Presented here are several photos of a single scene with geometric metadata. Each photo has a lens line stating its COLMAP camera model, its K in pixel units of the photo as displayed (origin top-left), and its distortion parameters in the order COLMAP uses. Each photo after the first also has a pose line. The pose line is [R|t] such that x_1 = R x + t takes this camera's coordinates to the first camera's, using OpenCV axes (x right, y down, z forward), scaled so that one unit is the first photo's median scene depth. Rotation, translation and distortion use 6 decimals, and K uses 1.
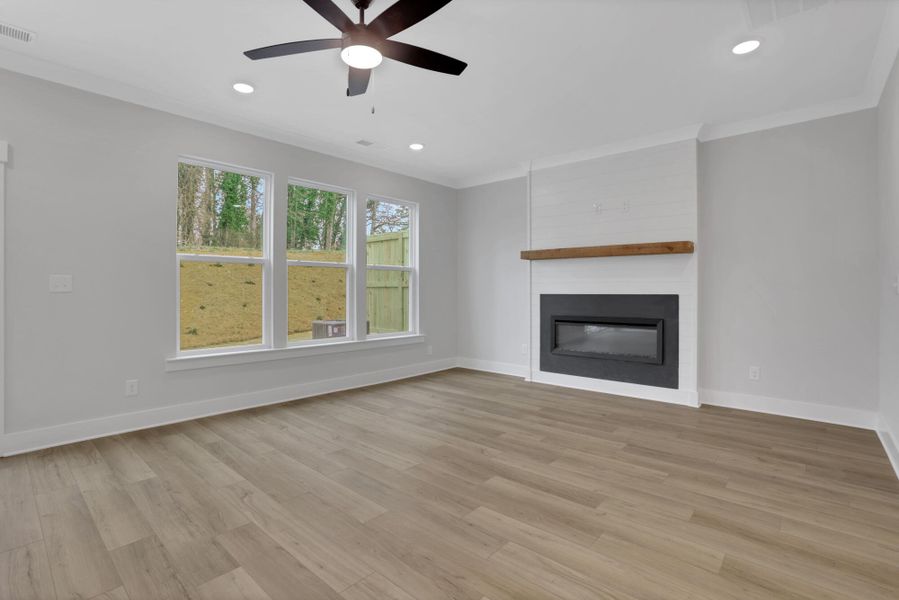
lens RADIAL K [[427.5, 0, 445.9], [0, 427.5, 291.1], [0, 0, 1]] dist [-0.073993, 0.034806]
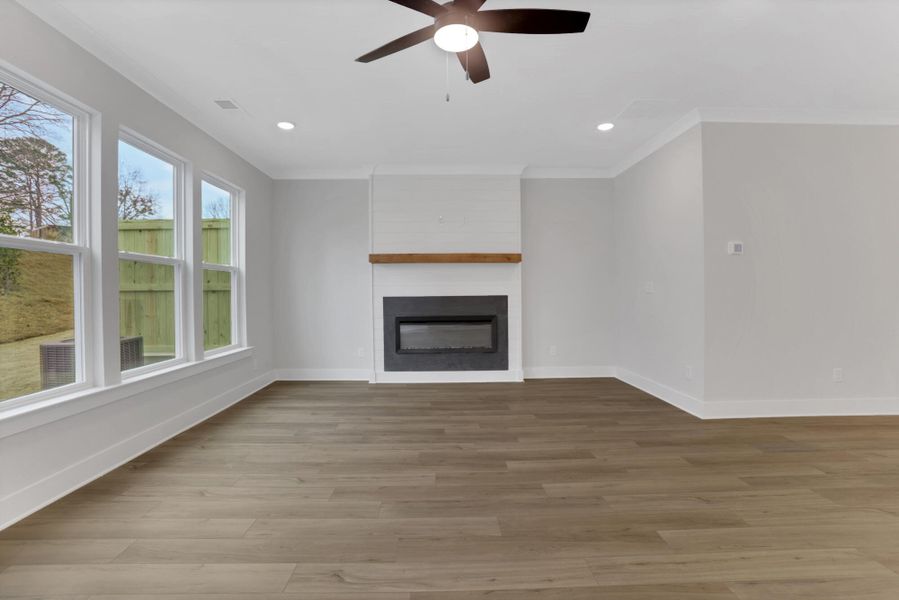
lens RADIAL K [[423.2, 0, 447.7], [0, 423.2, 295.3], [0, 0, 1]] dist [-0.070584, 0.028475]
pose [[0.731954, -0.011173, 0.681262, -0.469876], [0.009878, 0.999934, 0.005786, -0.001457], [-0.681282, 0.002494, 0.732016, 0.195598]]
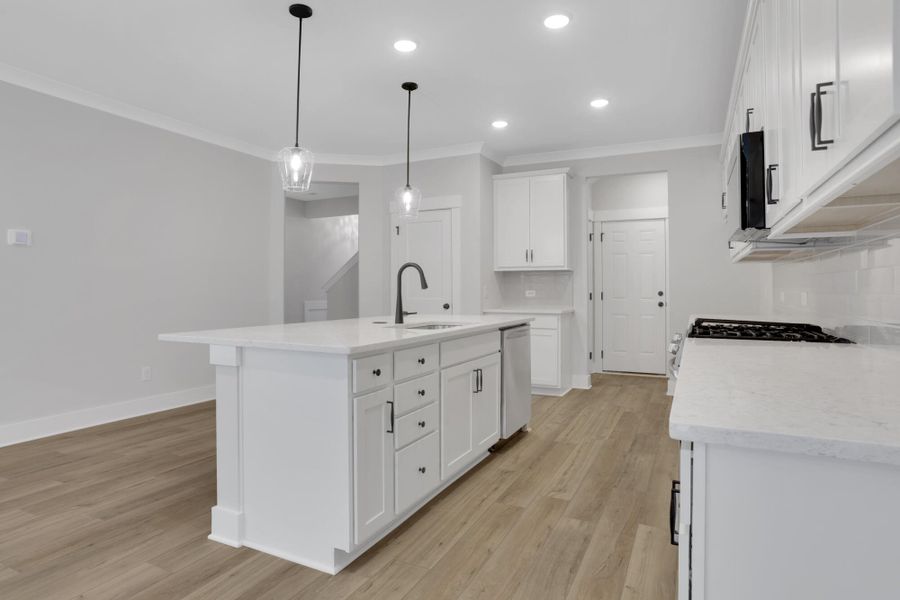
lens RADIAL K [[505.4, 0, 442.4], [0, 505.4, 292.5], [0, 0, 1]] dist [-0.084135, 0.051408]
pose [[-0.258334, -0.006216, 0.966036, -0.449120], [0.001502, 0.999976, 0.006836, 0.000636], [-0.966055, 0.003217, -0.258318, -0.096547]]
